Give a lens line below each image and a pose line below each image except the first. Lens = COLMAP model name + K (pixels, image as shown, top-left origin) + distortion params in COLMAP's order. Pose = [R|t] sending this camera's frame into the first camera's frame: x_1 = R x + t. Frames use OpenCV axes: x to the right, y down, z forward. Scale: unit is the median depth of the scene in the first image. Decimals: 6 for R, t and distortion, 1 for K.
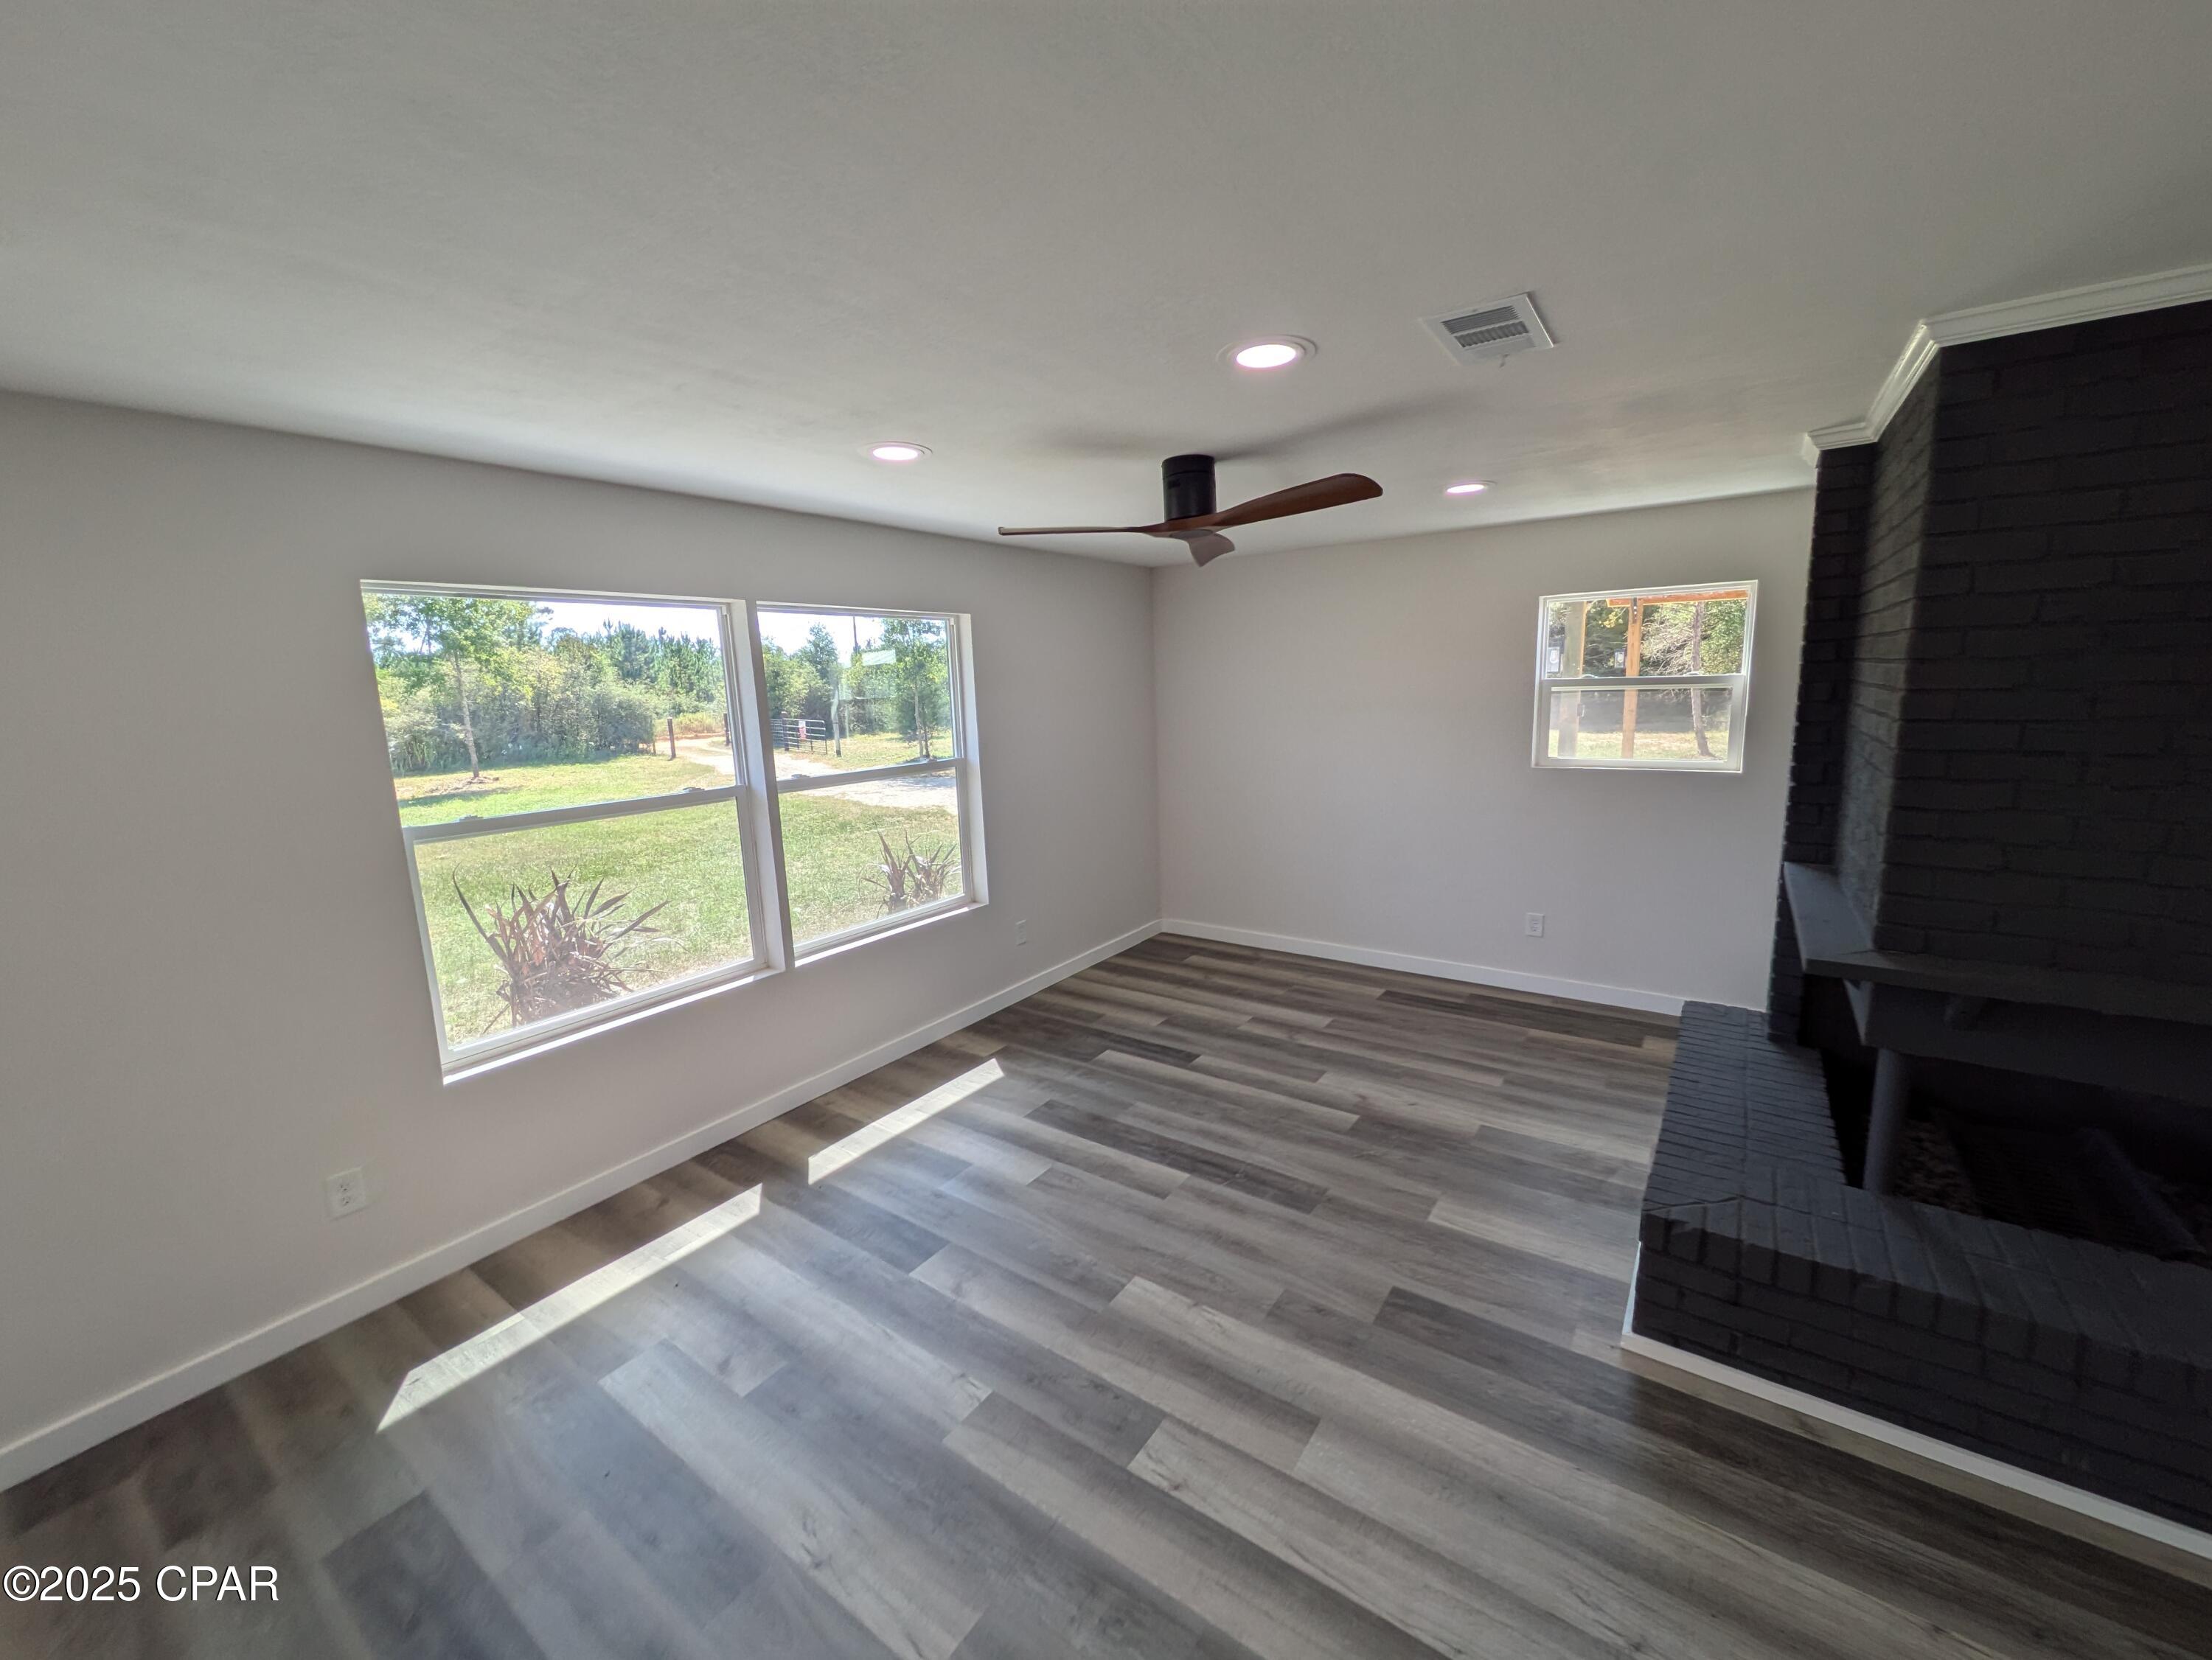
lens RADIAL K [[874.2, 0, 1107.1], [0, 874.2, 831.9], [0, 0, 1]] dist [0.000958, 0.000329]
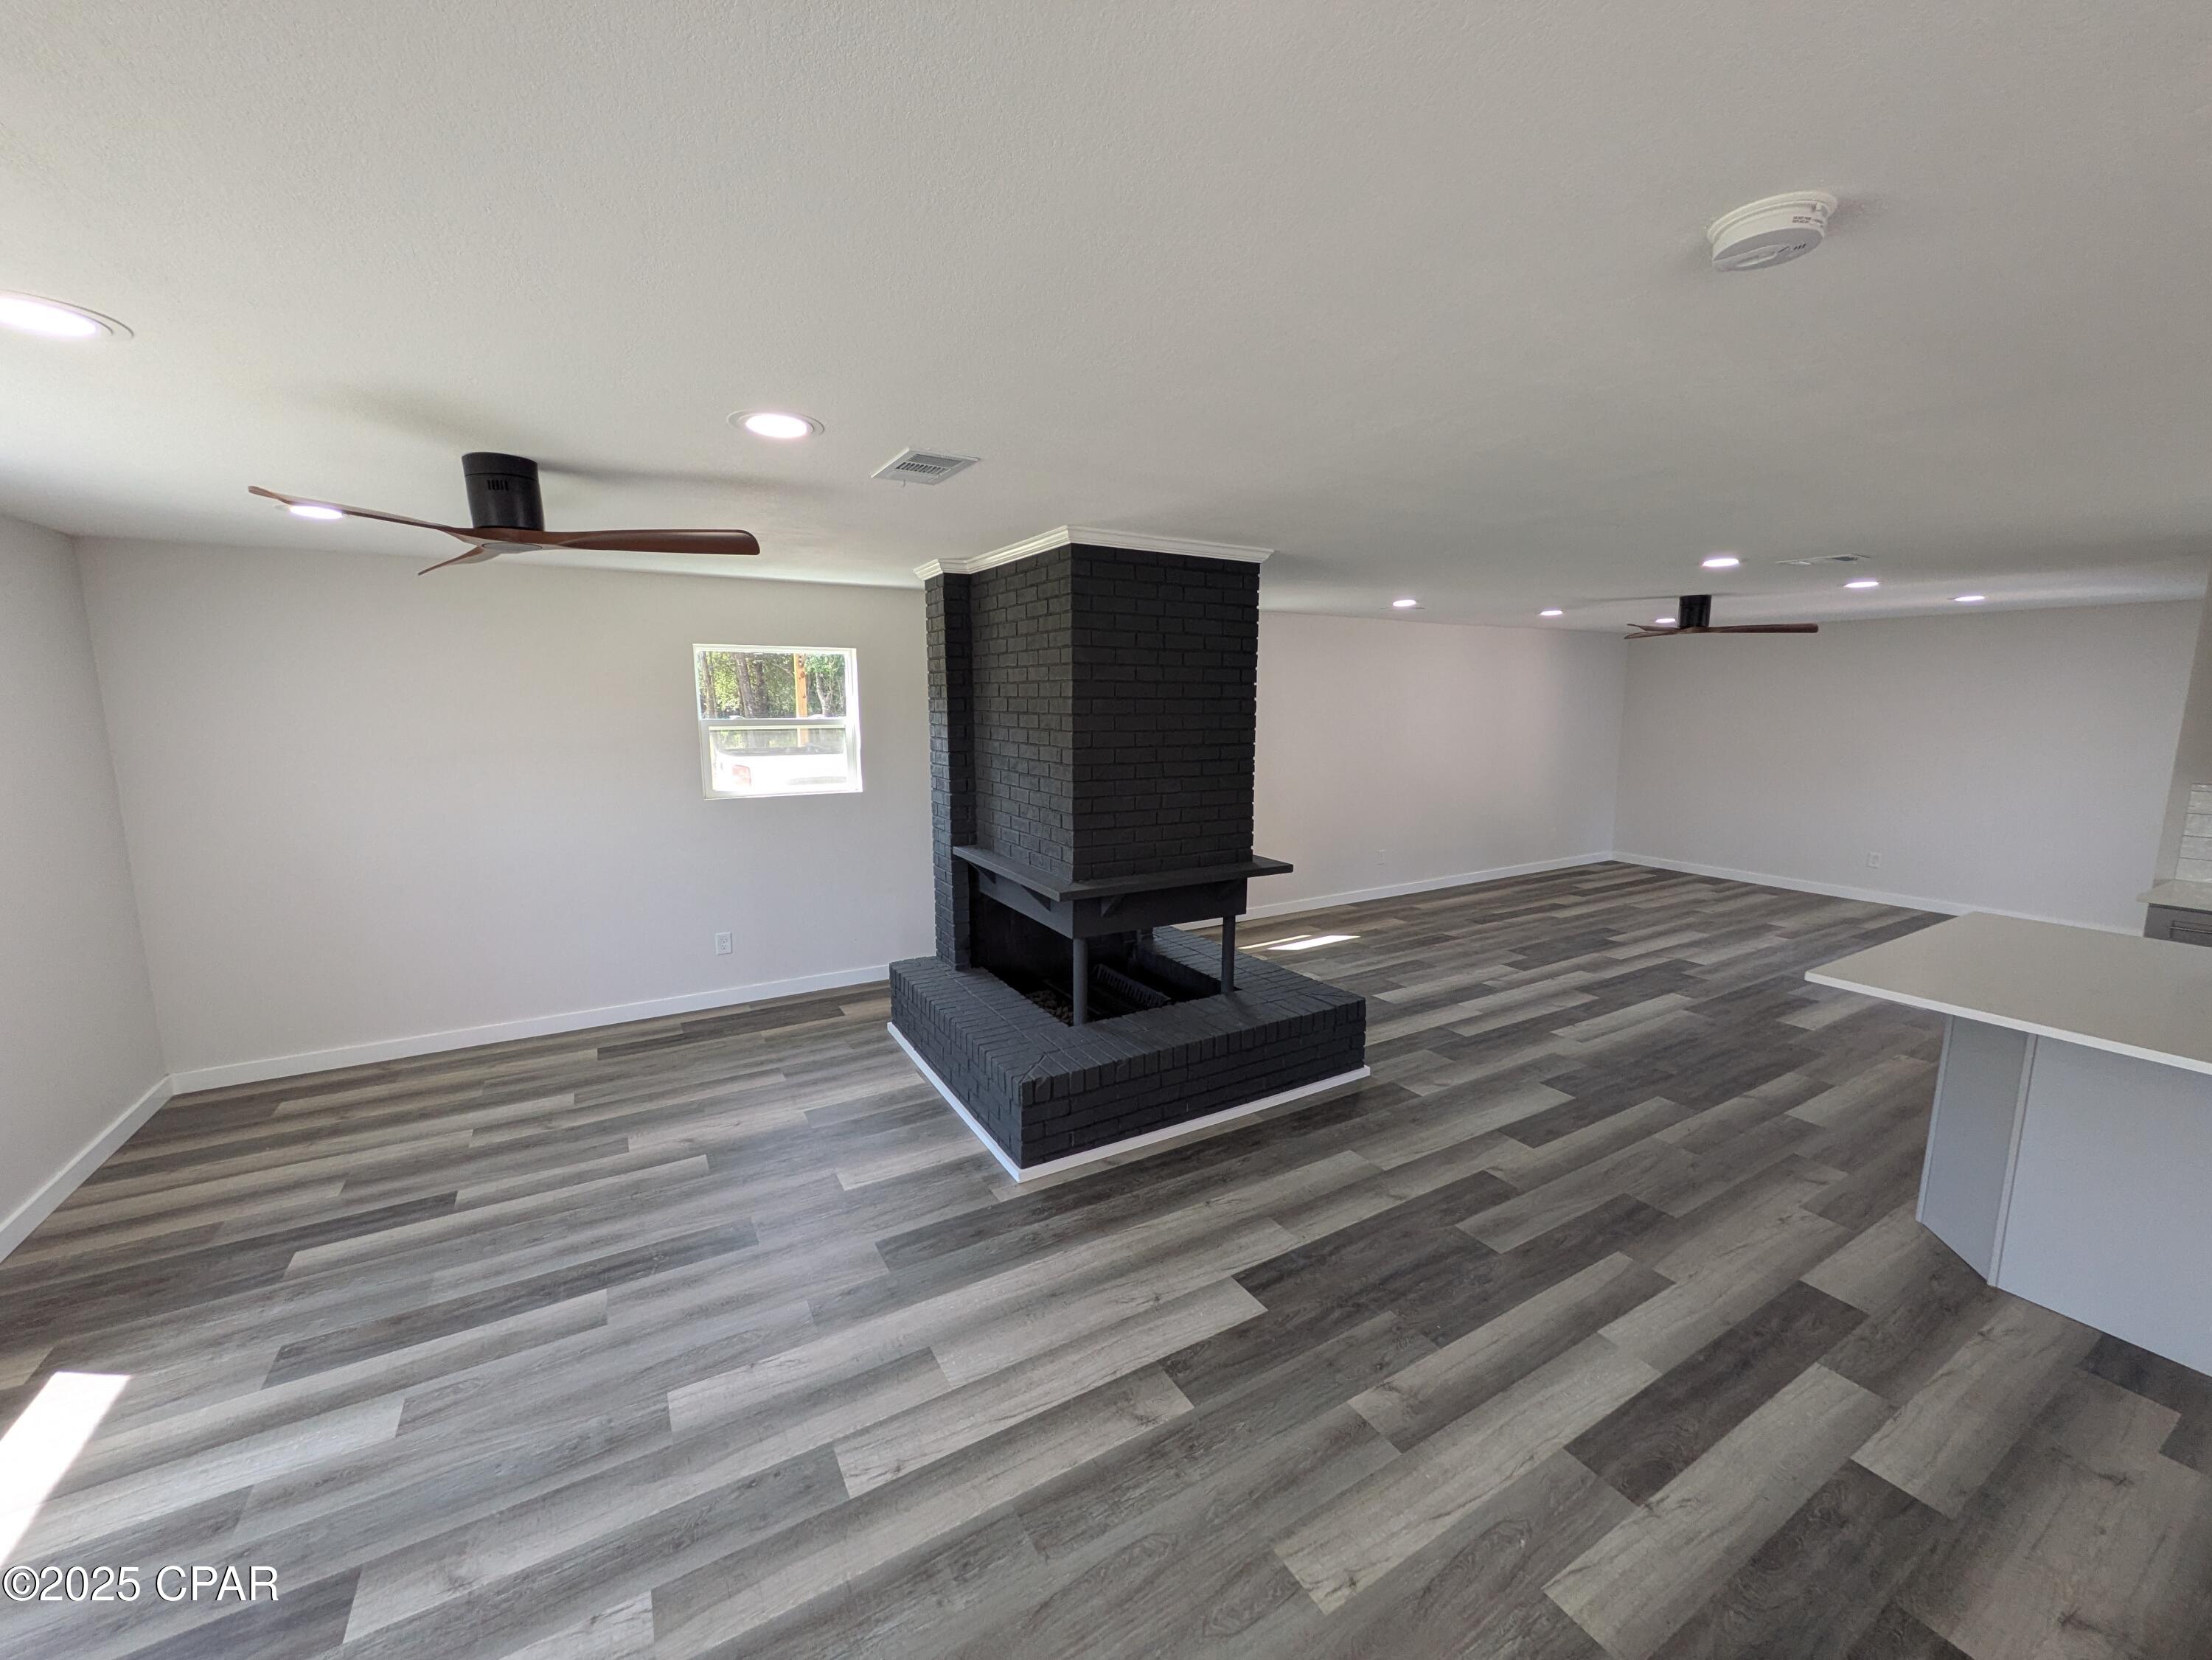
lens RADIAL K [[874.2, 0, 1107.1], [0, 874.2, 831.9], [0, 0, 1]] dist [0.000958, 0.000329]
pose [[0.417437, -0.106899, 0.902396, -0.375915], [0.144988, 0.988170, 0.049990, -0.021407], [-0.897065, 0.109969, 0.427997, 0.121253]]
